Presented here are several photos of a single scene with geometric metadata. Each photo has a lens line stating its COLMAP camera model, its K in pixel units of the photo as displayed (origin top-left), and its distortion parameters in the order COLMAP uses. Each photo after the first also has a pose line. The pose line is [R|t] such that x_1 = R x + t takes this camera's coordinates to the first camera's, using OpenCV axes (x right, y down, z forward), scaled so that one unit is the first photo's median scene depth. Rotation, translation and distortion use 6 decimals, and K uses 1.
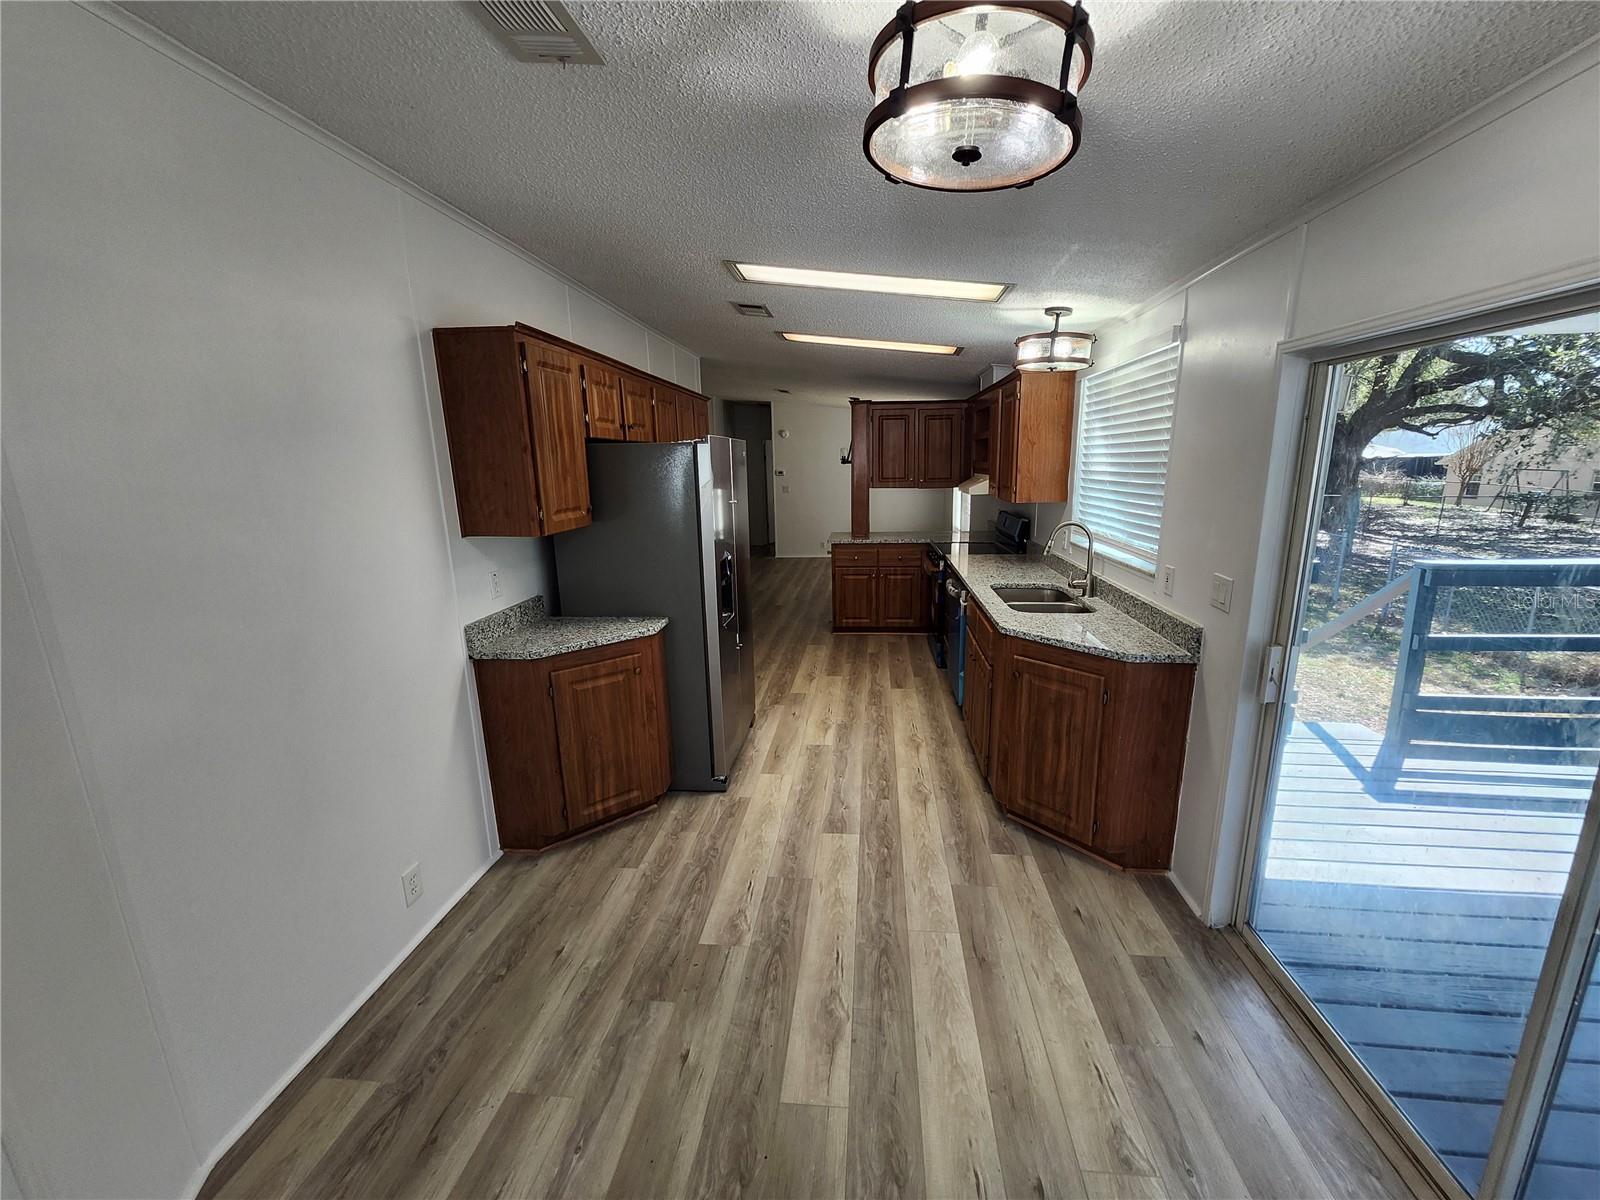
lens RADIAL K [[631.9, 0, 807.1], [0, 631.9, 597.9], [0, 0, 1]] dist [-0.001151, -0.000418]
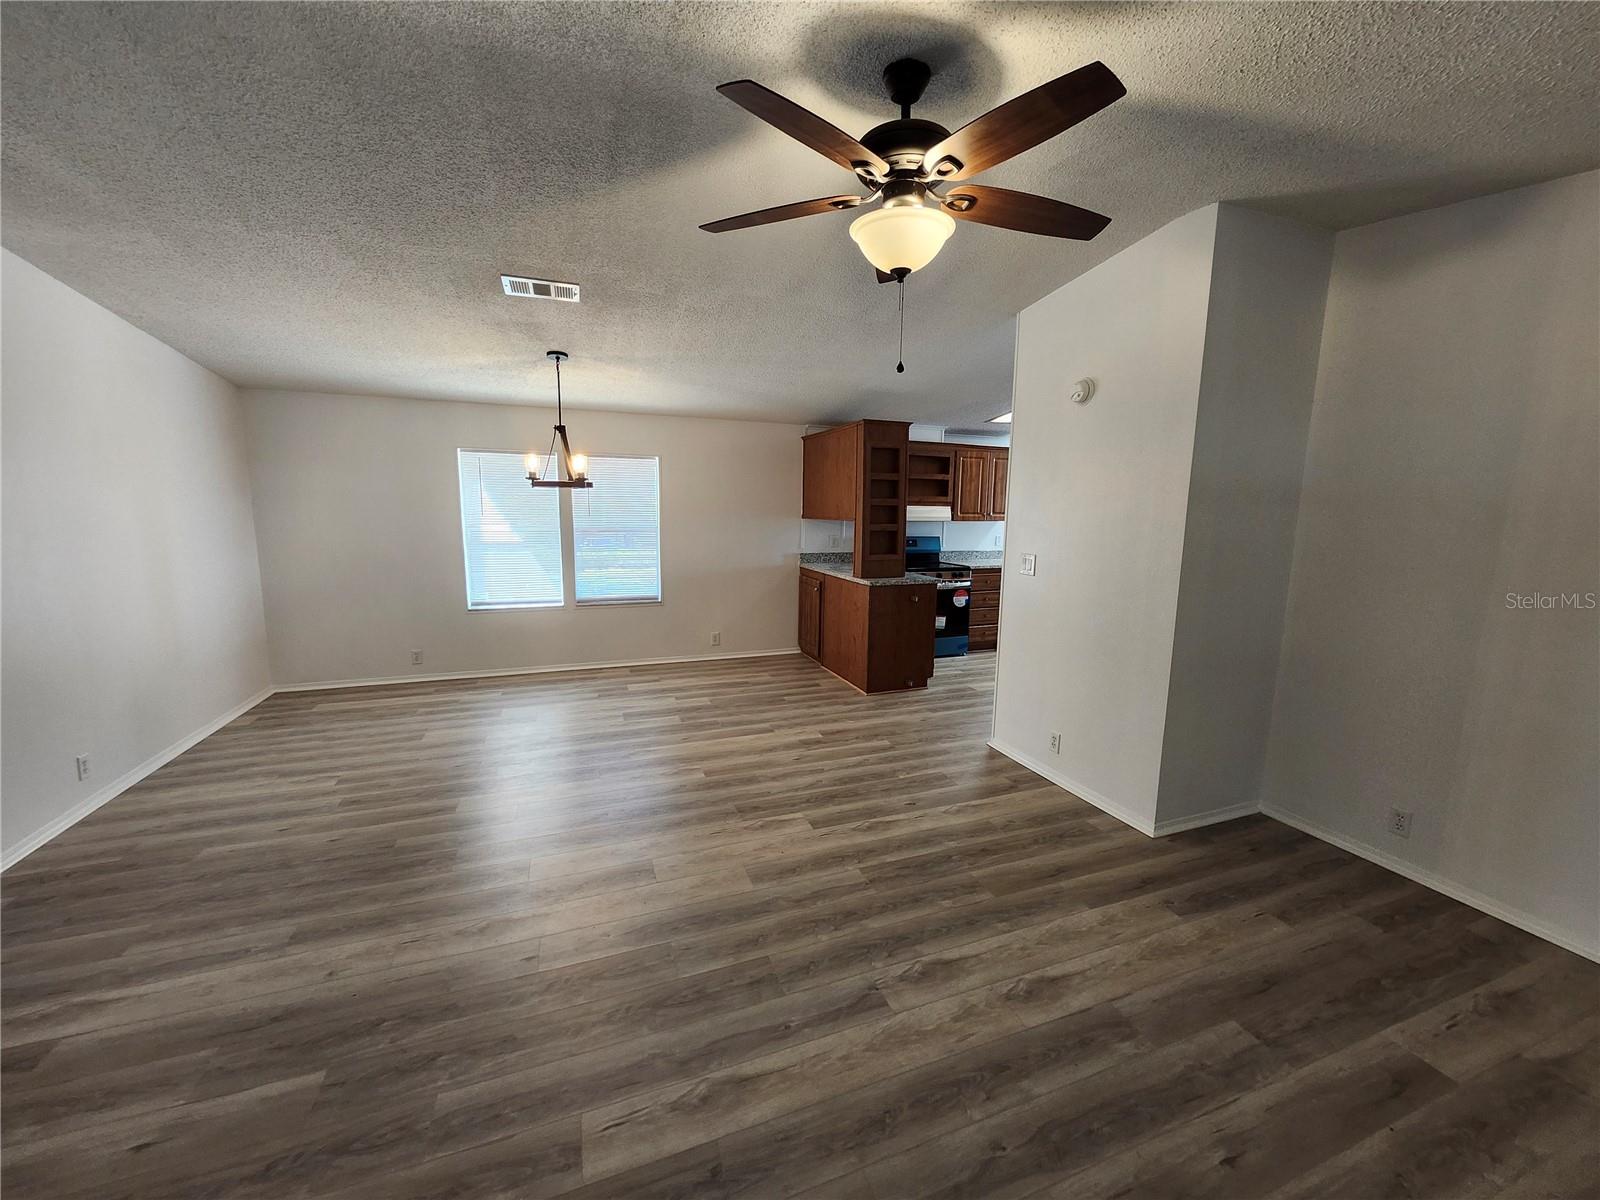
lens RADIAL K [[631.9, 0, 807.1], [0, 631.9, 597.9], [0, 0, 1]] dist [-0.001151, -0.000418]
pose [[-0.456127, -0.136960, 0.879312, -0.871148], [0.174571, 0.955118, 0.239323, -0.412663], [-0.872624, 0.262664, -0.411746, 2.003282]]
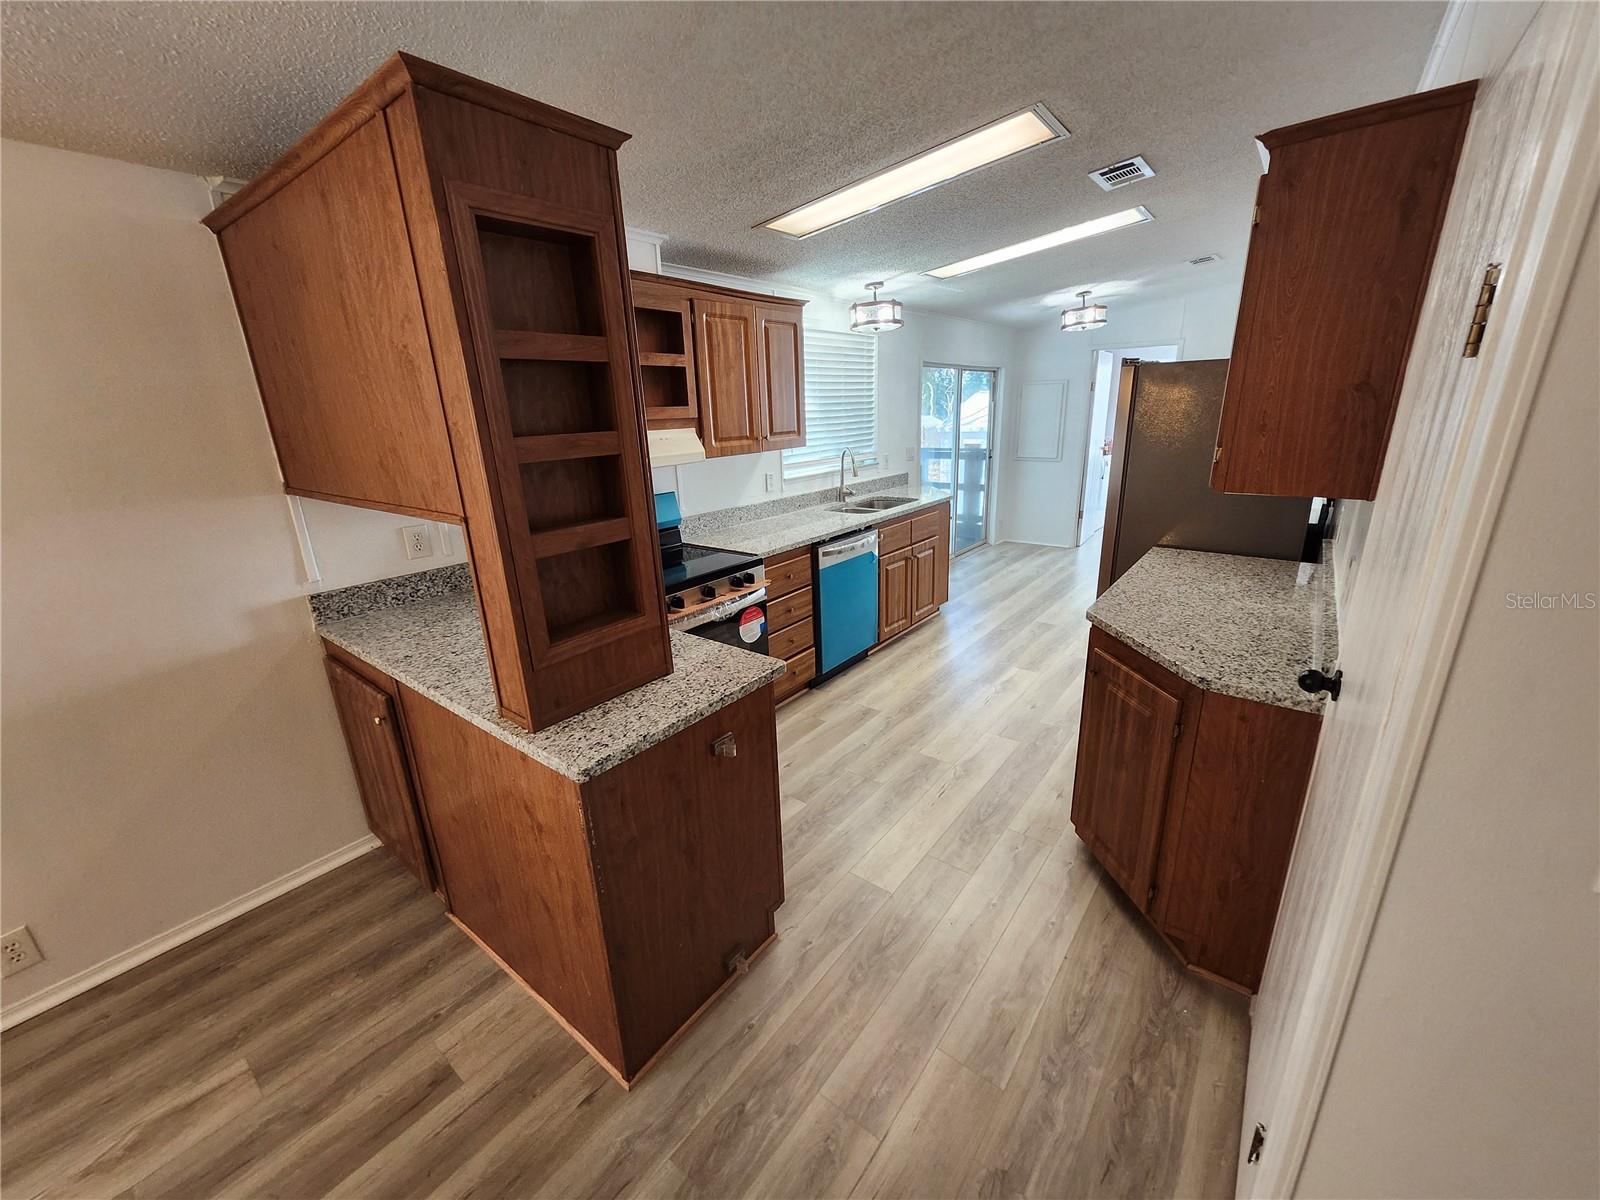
lens RADIAL K [[631.9, 0, 807.1], [0, 631.9, 597.9], [0, 0, 1]] dist [-0.001151, -0.000418]
pose [[-0.848804, -0.128124, 0.512948, -0.162251], [0.143048, 0.878354, 0.456104, -0.335539], [-0.508988, 0.460519, -0.727223, 1.558005]]
